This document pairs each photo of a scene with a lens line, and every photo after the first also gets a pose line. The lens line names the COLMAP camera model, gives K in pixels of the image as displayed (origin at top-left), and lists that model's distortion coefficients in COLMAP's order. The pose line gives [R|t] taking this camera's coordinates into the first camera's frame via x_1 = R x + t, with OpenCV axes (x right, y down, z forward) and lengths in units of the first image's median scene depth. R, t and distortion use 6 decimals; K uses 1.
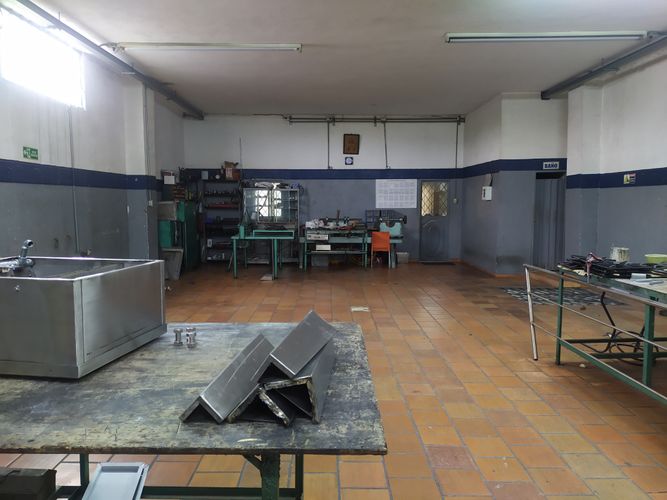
lens RADIAL K [[515.0, 0, 328.9], [0, 515.0, 248.1], [0, 0, 1]] dist [0.067006, -0.096235]
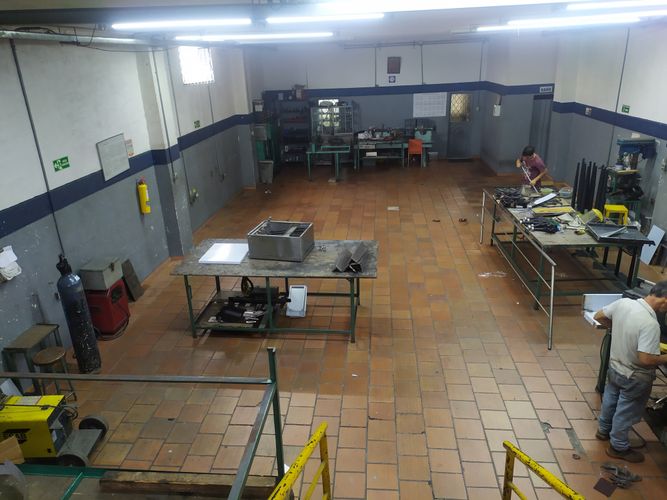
lens RADIAL K [[515.0, 0, 328.9], [0, 515.0, 248.1], [0, 0, 1]] dist [0.067006, -0.096235]
pose [[0.994612, -0.002459, -0.103636, 0.016977], [0.029642, 0.964724, 0.261588, -0.115129], [0.099337, -0.263250, 0.959600, -0.360446]]
